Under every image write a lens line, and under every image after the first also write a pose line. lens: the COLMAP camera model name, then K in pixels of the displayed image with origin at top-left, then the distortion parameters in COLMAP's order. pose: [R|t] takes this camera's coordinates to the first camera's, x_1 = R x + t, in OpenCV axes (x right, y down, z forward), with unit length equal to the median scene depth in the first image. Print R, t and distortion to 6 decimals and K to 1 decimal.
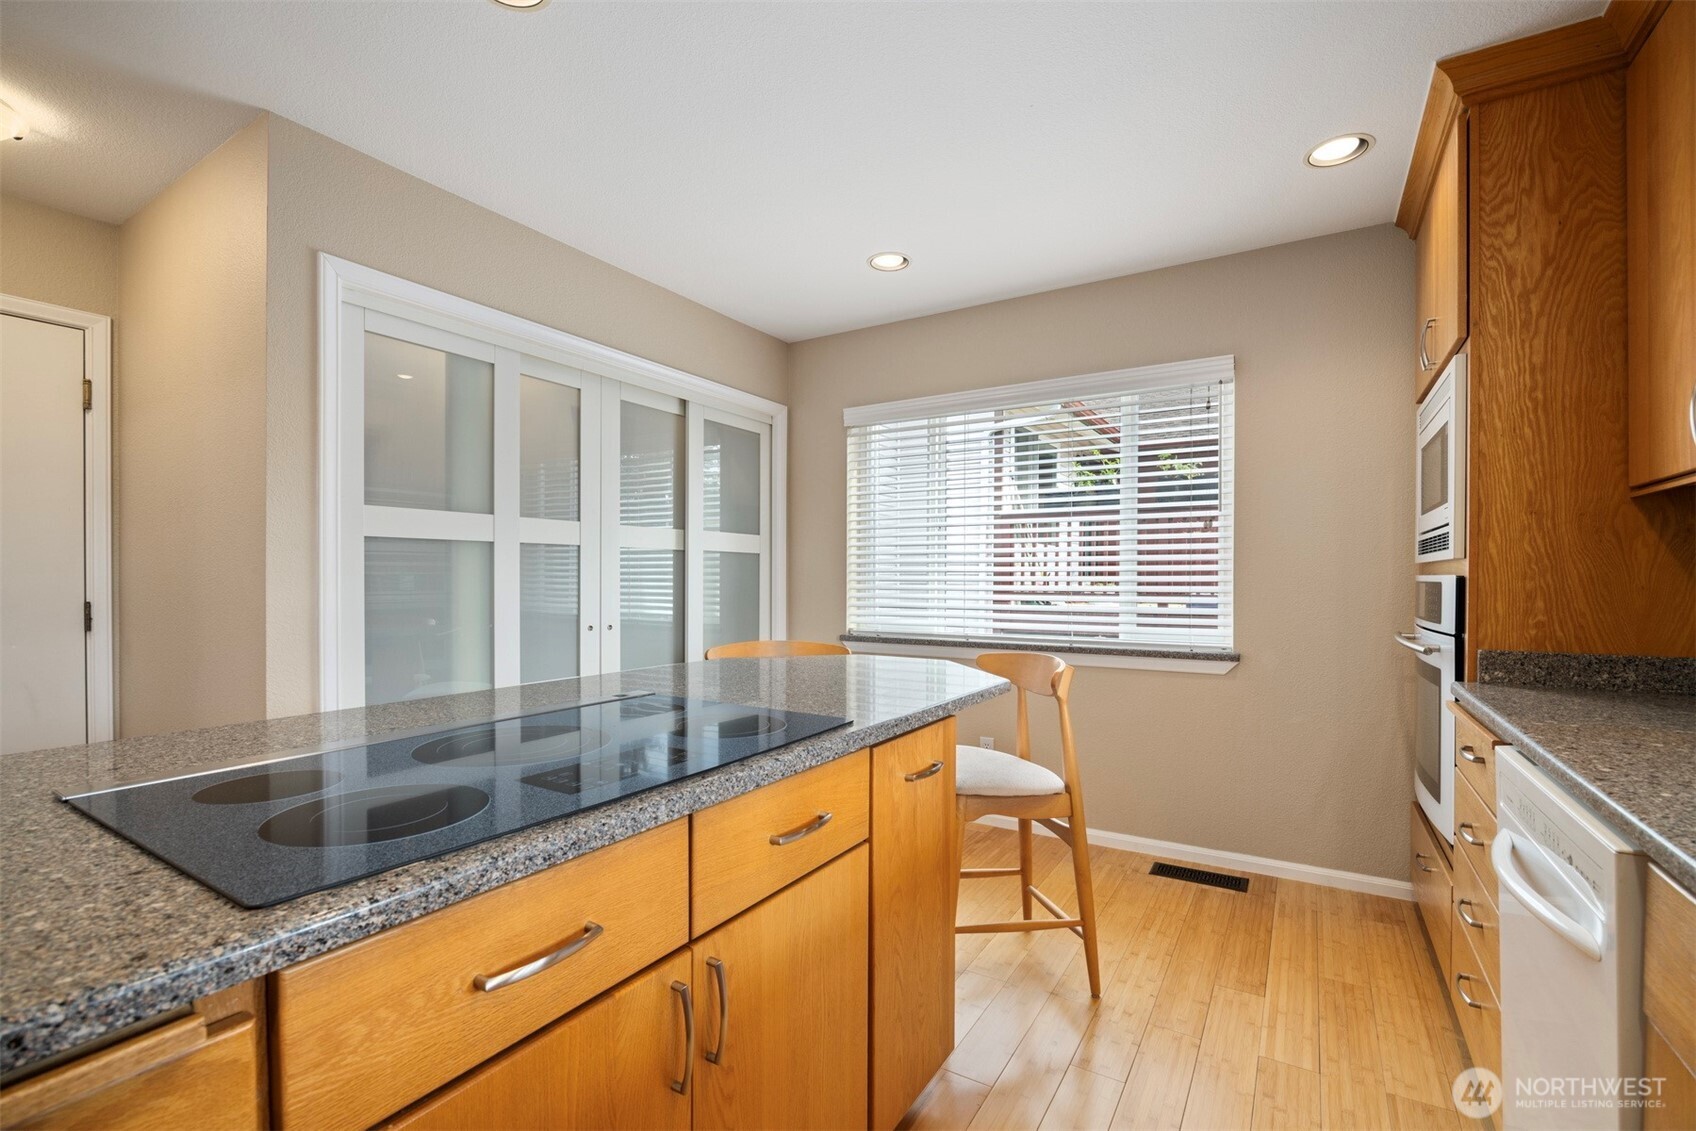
lens RADIAL K [[739.9, 0, 853.9], [0, 739.9, 586.5], [0, 0, 1]] dist [-0.016324, 0.001083]
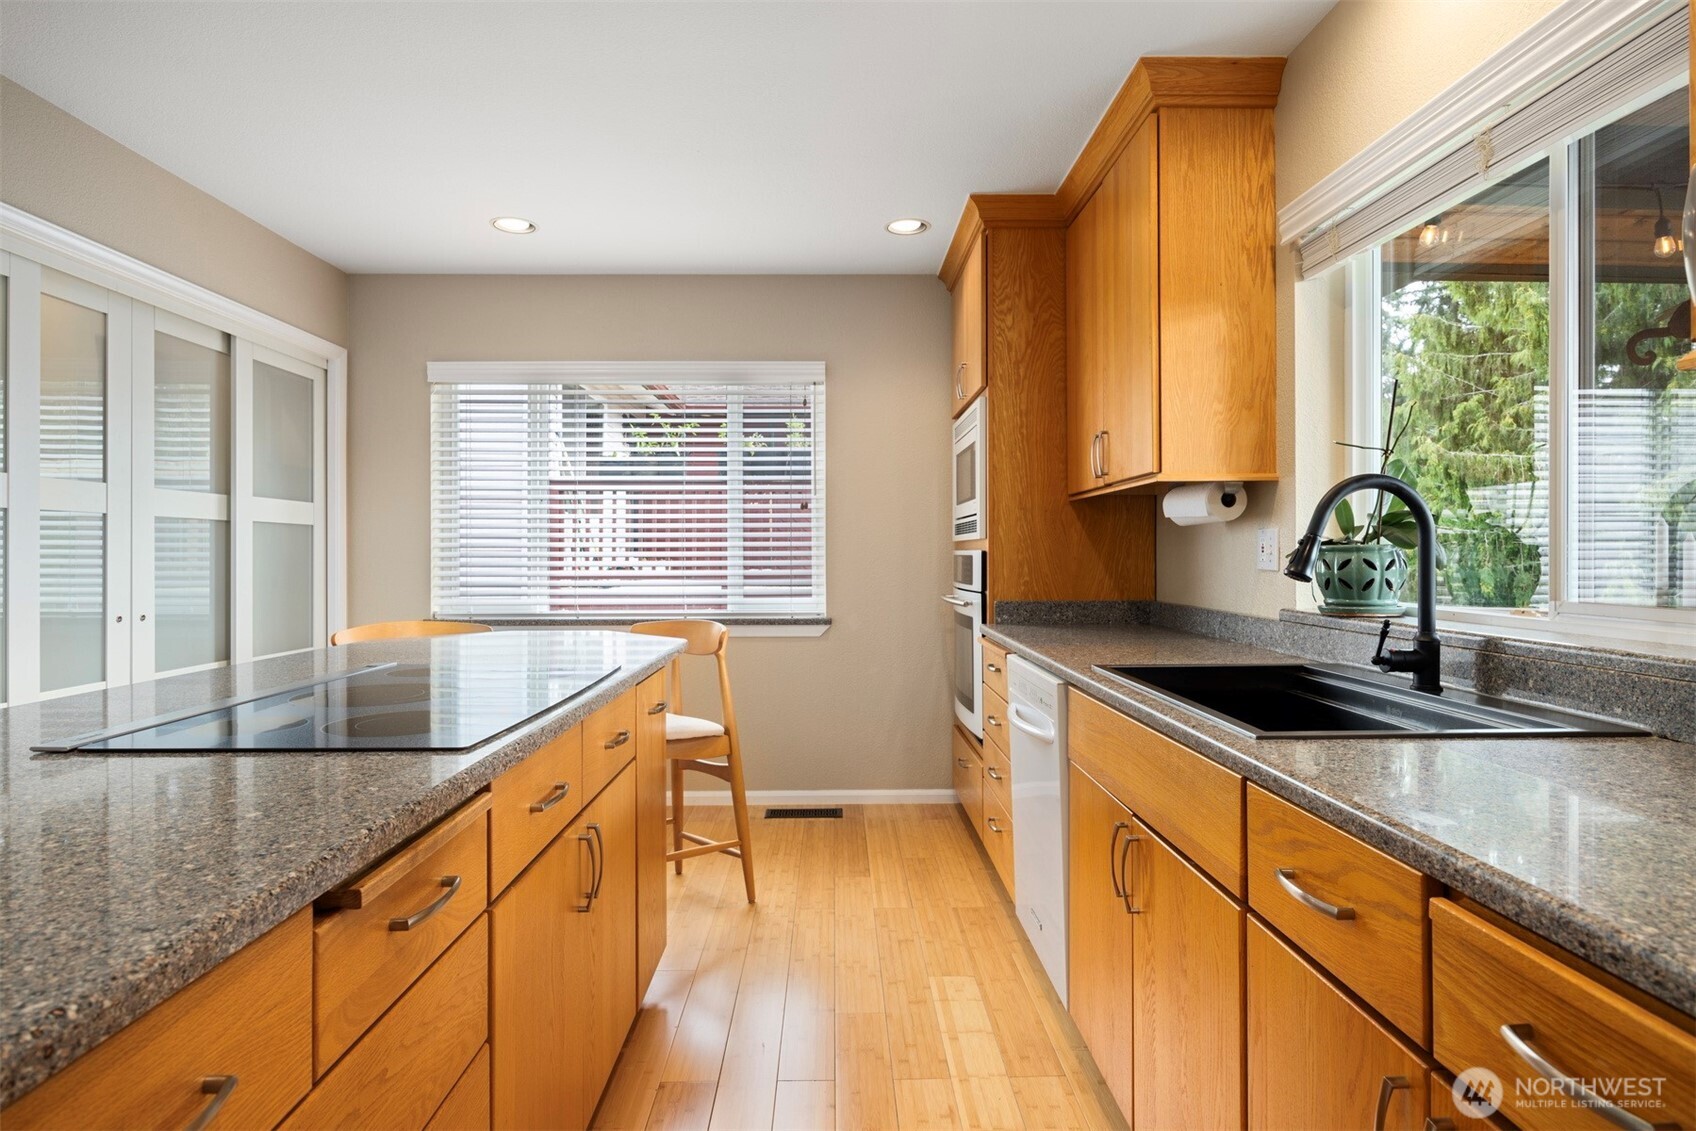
lens RADIAL K [[937.7, 0, 843.4], [0, 937.7, 554.5], [0, 0, 1]] dist [-0.001097, 0.001002]
pose [[0.844782, -0.003257, 0.535100, -0.333840], [0.009682, 0.999911, -0.009199, 0.005918], [-0.535023, 0.012952, 0.844738, -0.350036]]
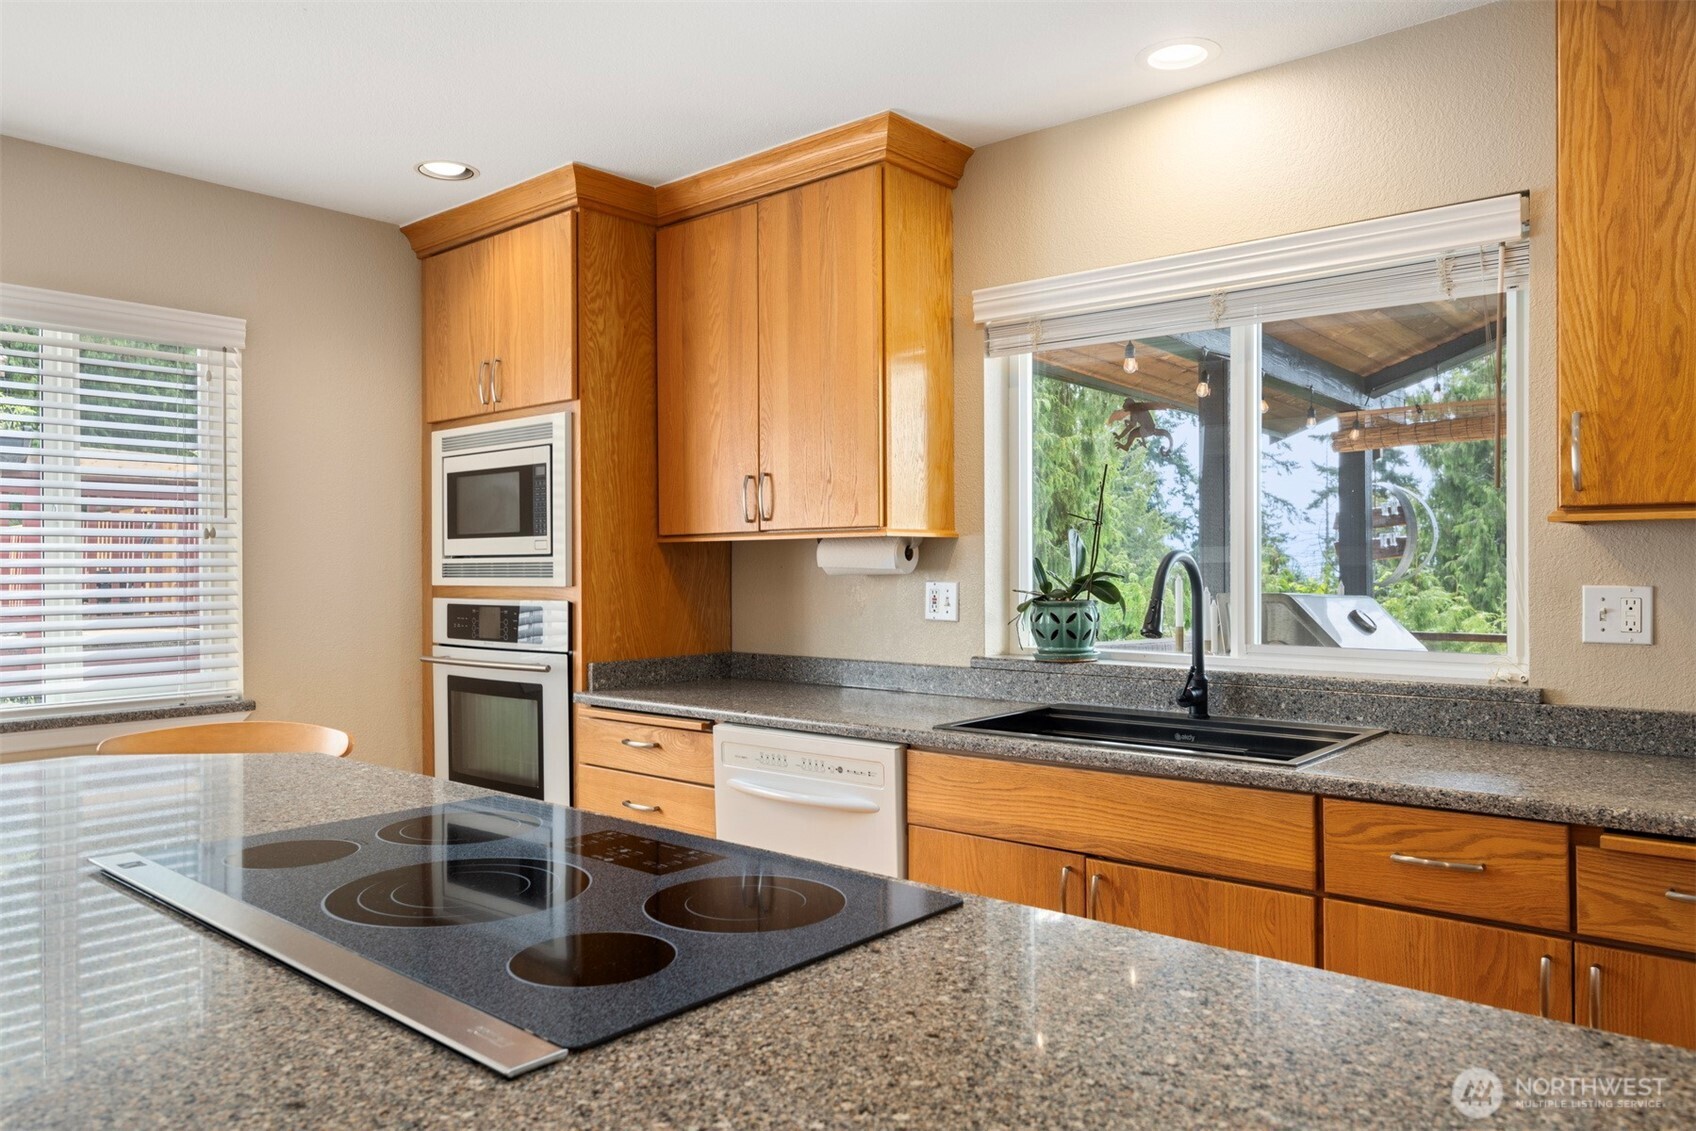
lens RADIAL K [[1176.8, 0, 841.5], [0, 1176.8, 575.6], [0, 0, 1]] dist [0.008926, -0.000472]
pose [[0.156128, -0.006475, 0.987716, -0.819620], [0.016132, 0.999862, 0.004005, -0.048214], [-0.987605, 0.015308, 0.156211, 0.237282]]
